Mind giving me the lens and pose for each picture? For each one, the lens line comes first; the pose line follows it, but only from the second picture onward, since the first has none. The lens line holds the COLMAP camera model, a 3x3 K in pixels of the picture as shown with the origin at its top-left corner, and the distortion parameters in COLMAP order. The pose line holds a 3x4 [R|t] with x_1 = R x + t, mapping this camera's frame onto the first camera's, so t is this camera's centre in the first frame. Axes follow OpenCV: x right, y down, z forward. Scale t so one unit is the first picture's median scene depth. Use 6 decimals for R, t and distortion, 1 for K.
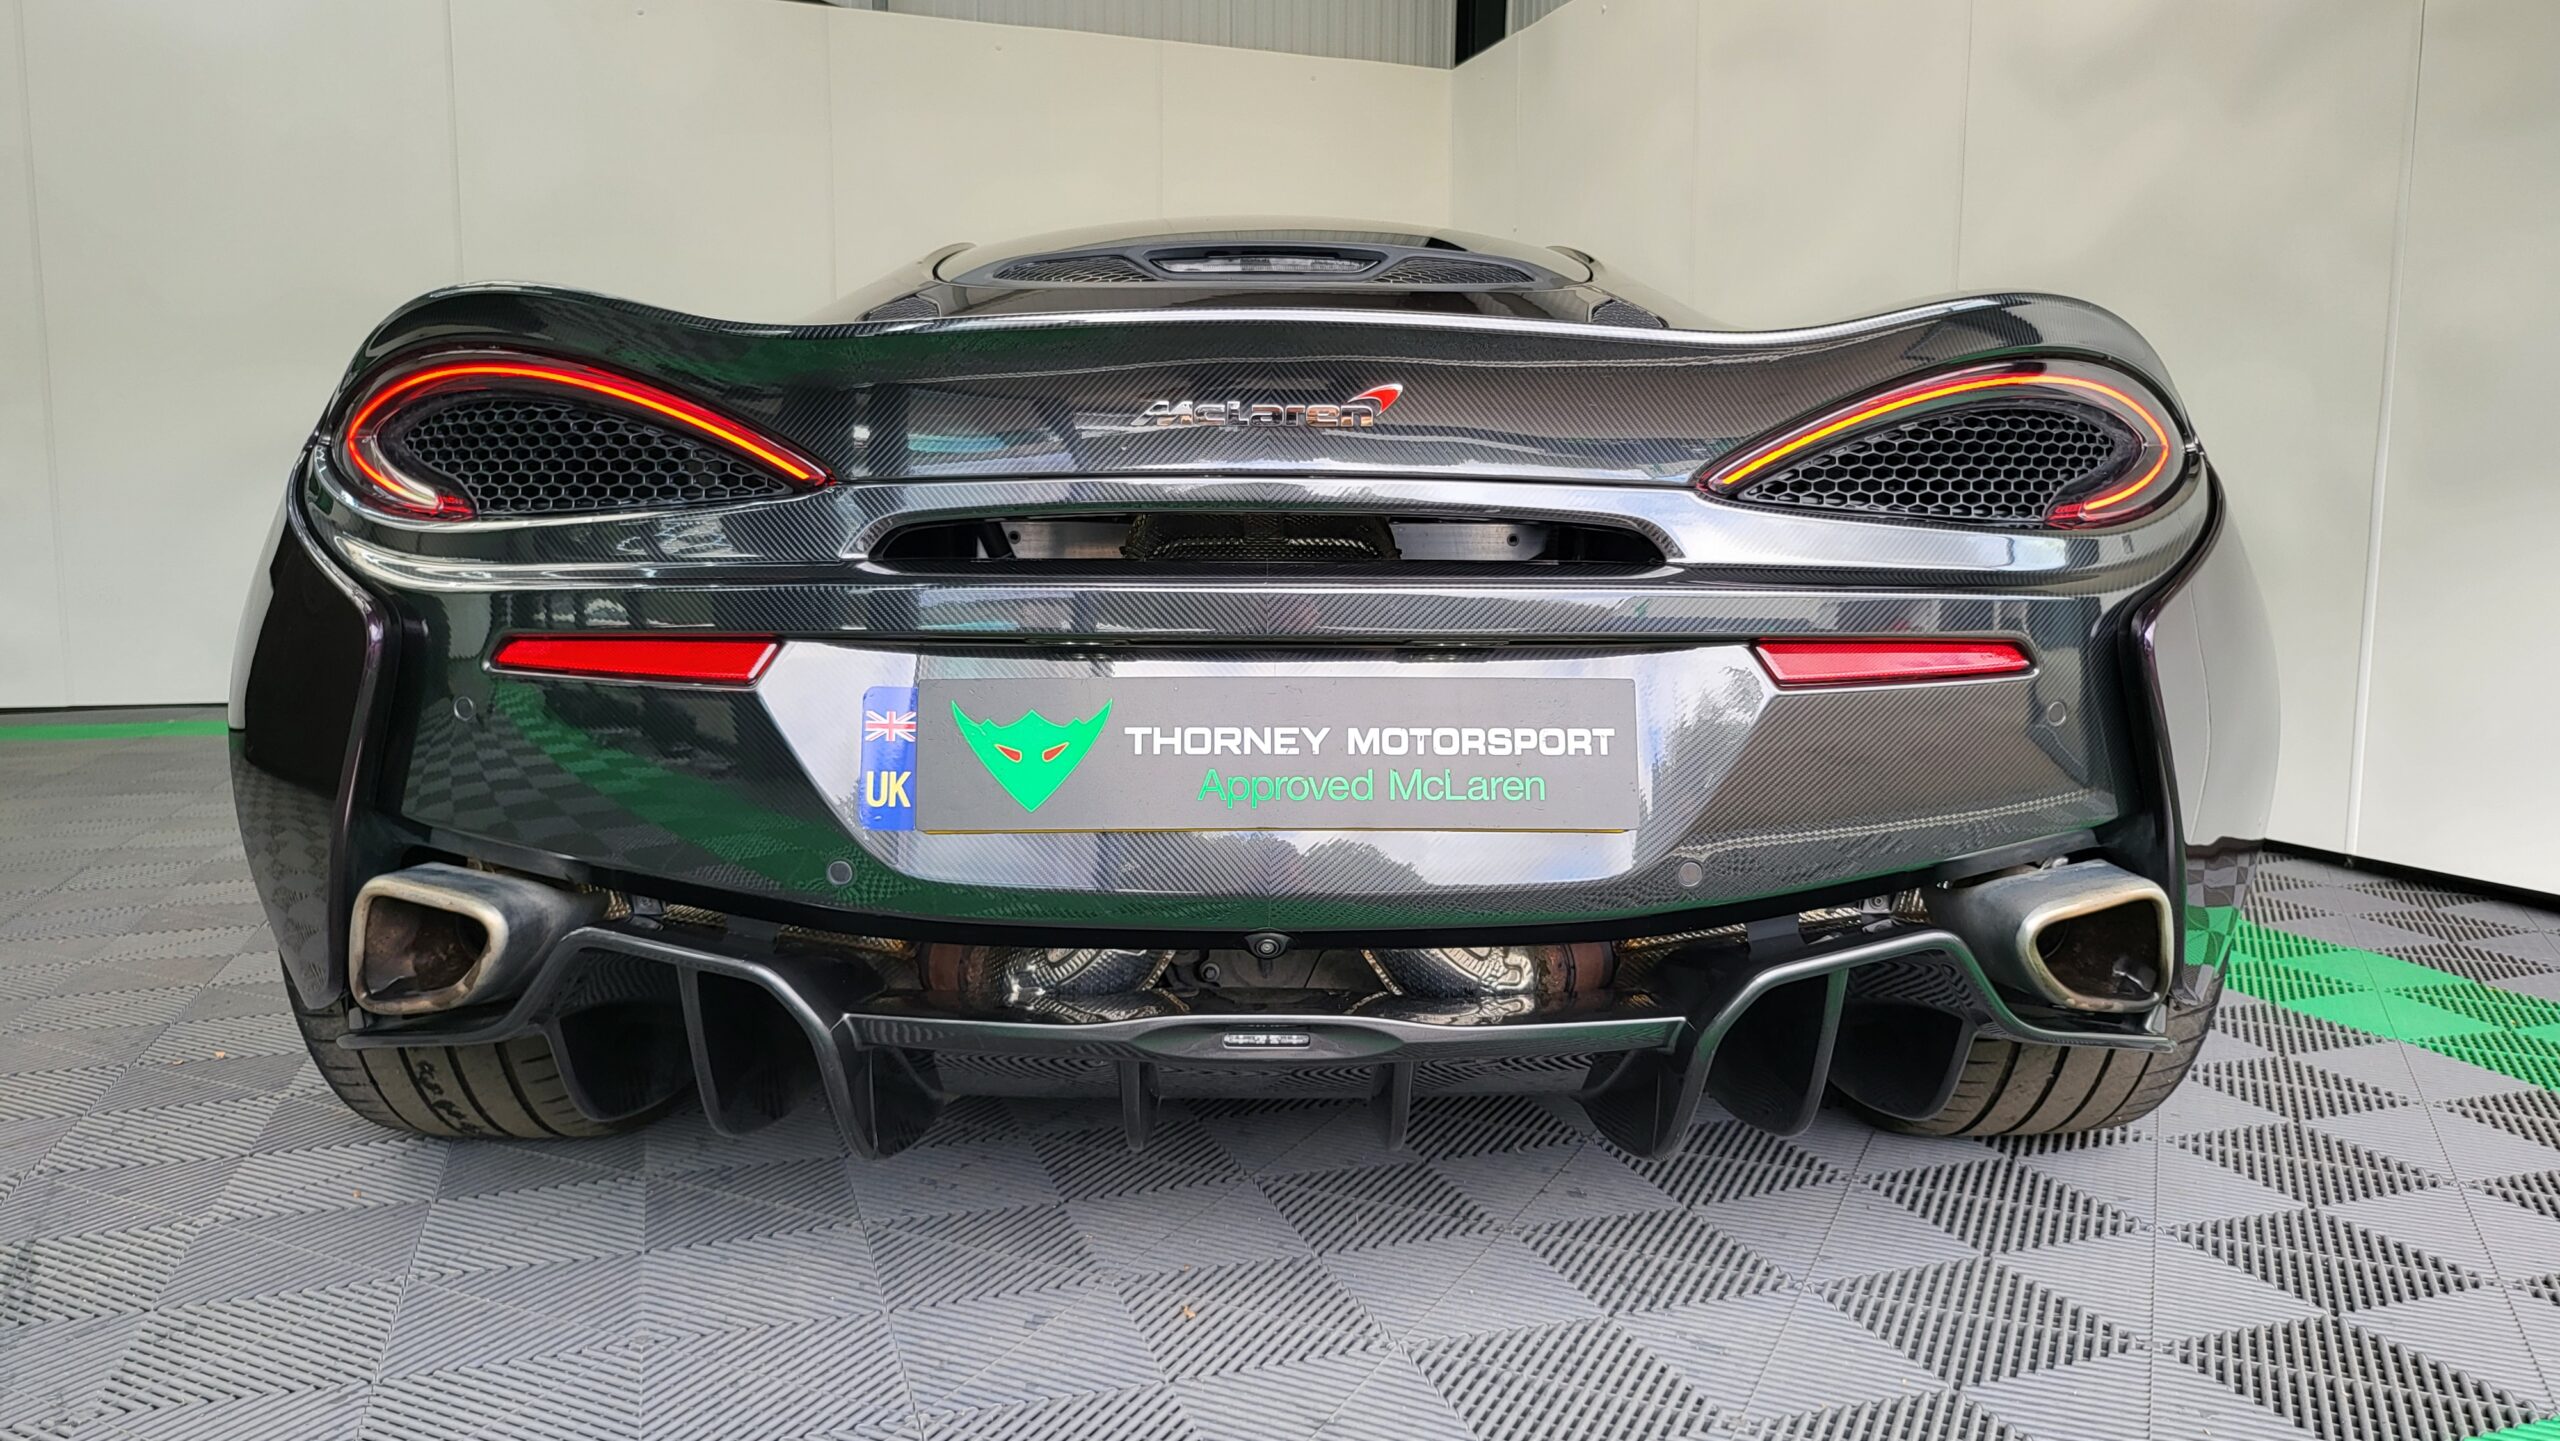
lens RADIAL K [[1824.6, 0, 1295.0], [0, 1824.6, 712.5], [0, 0, 1]] dist [0.062922, -0.089975]
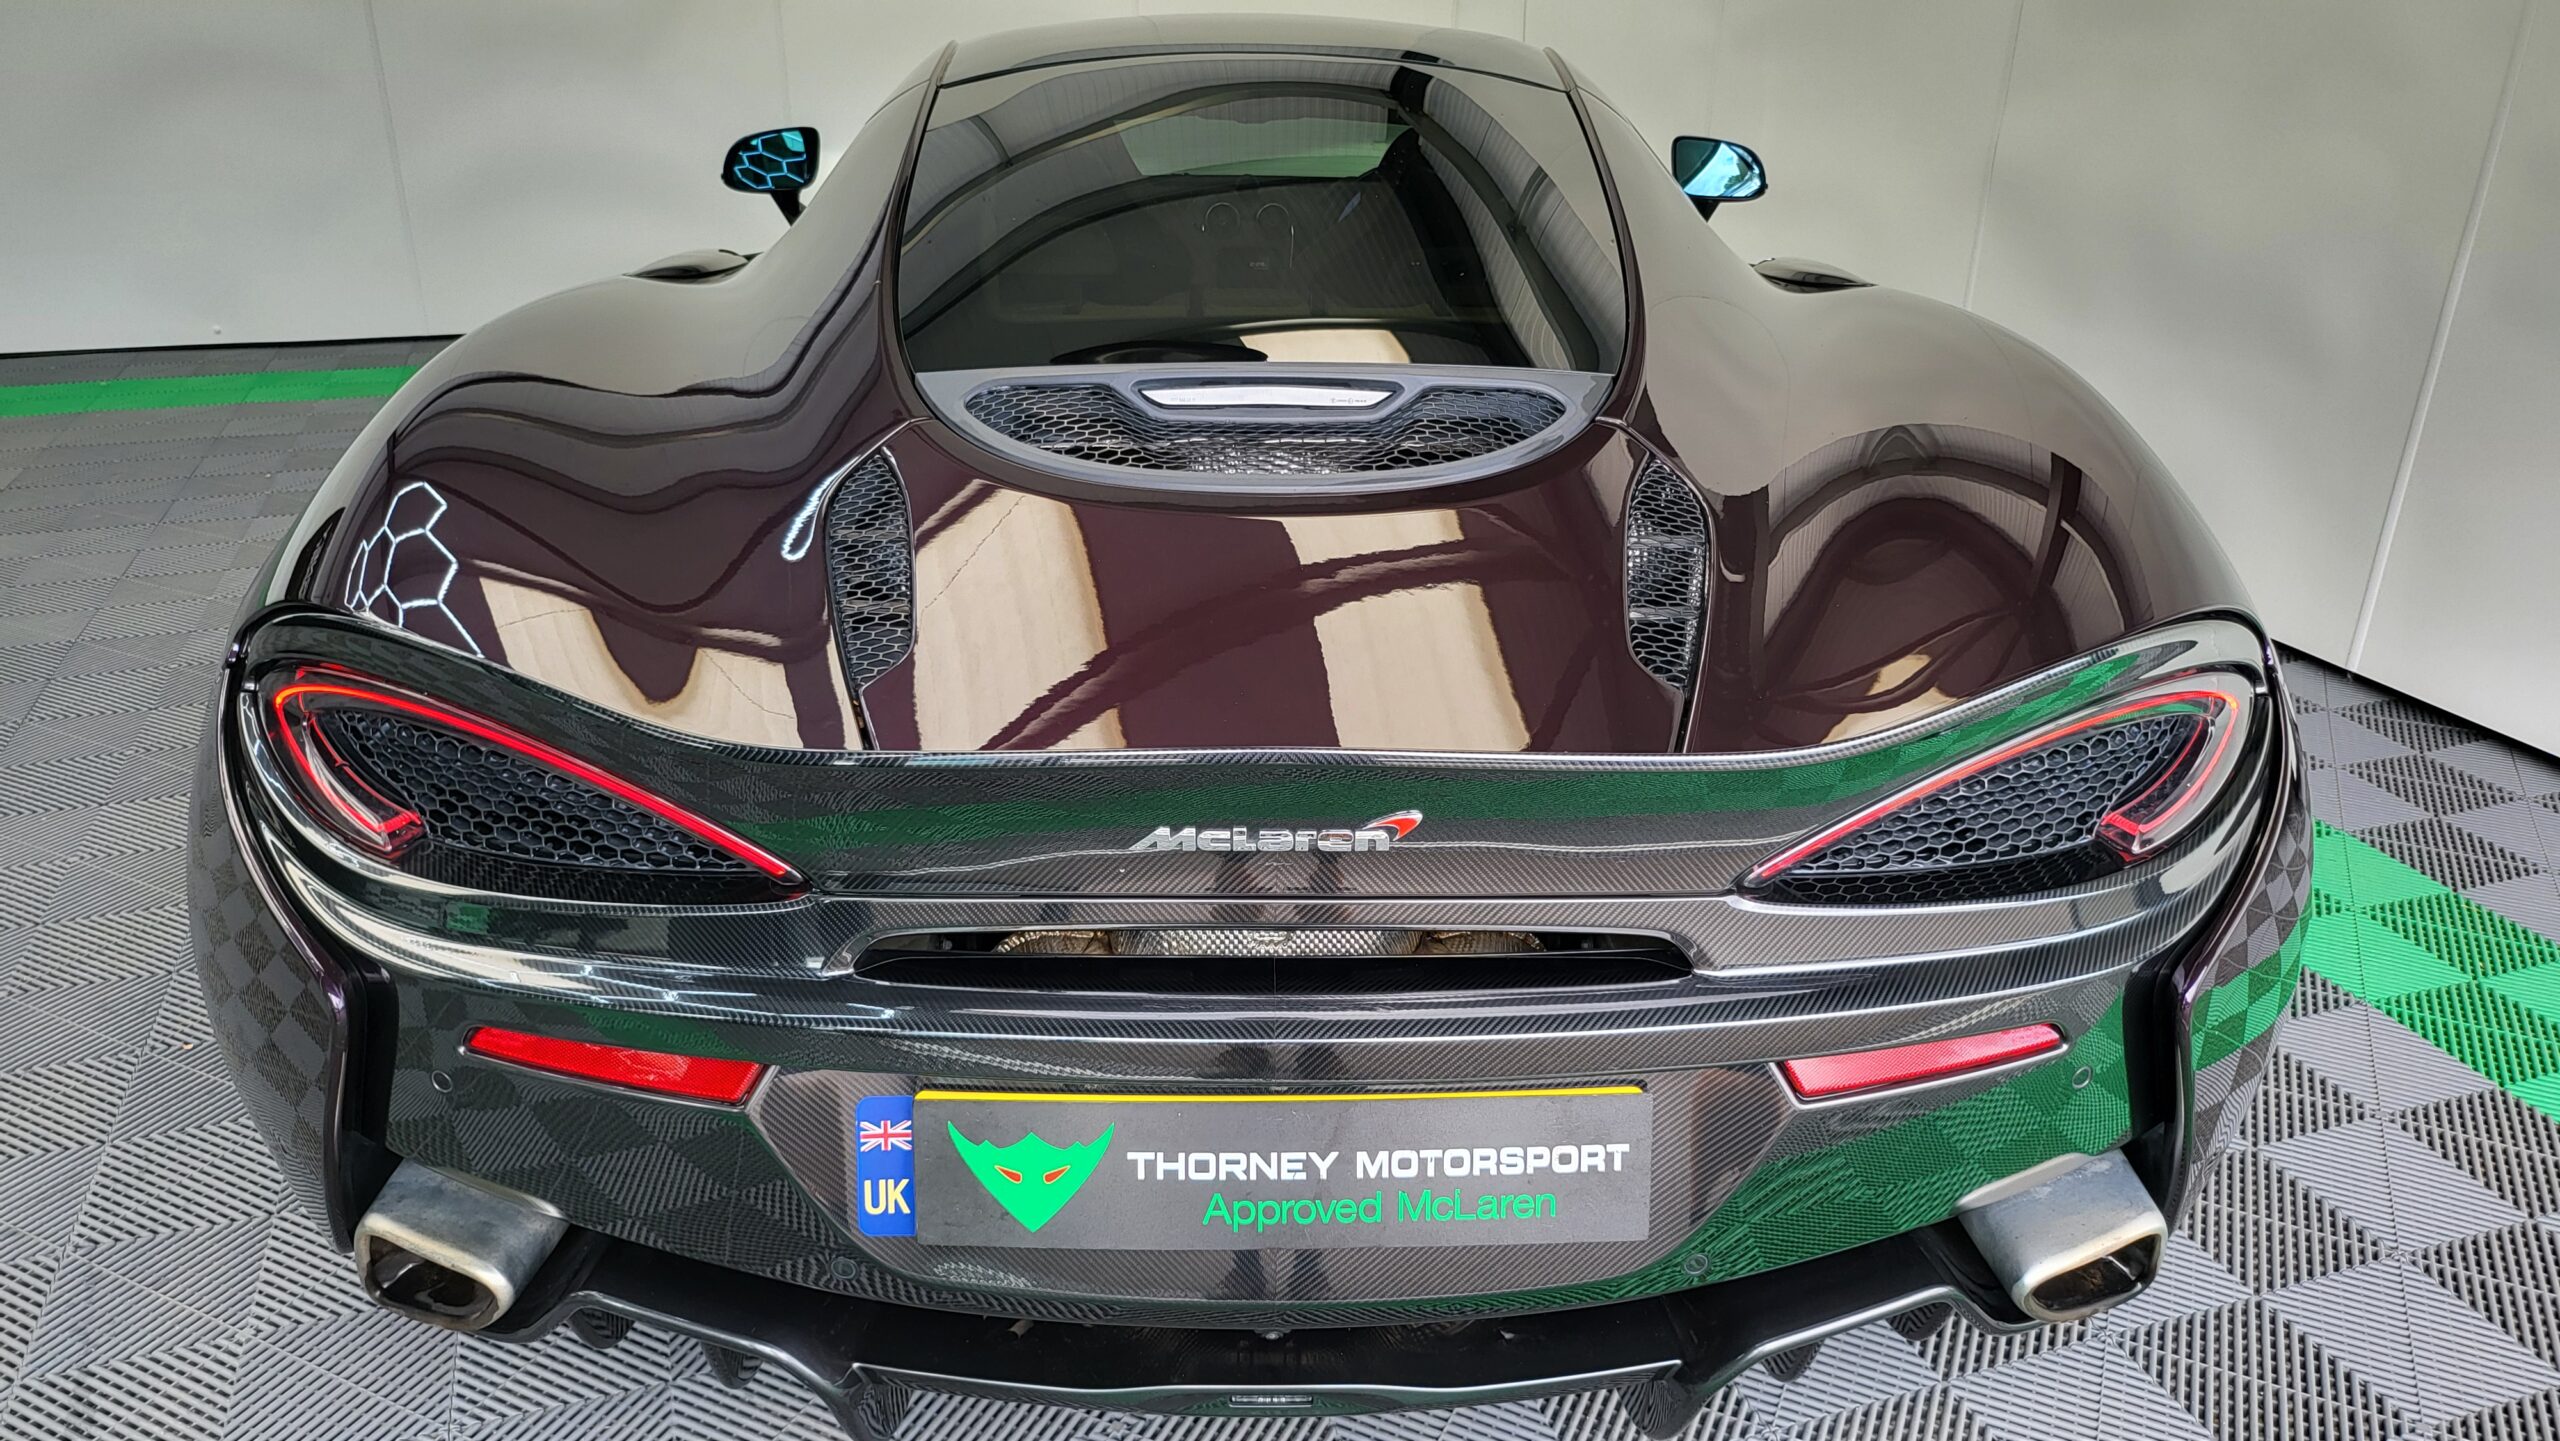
lens RADIAL K [[1824.6, 0, 1295.0], [0, 1824.6, 712.5], [0, 0, 1]] dist [0.062922, -0.089975]
pose [[0.999901, 0.008557, 0.011161, -0.016720], [-0.011448, 0.956166, 0.292602, -0.498781], [-0.008168, -0.292701, 0.956169, 0.134121]]
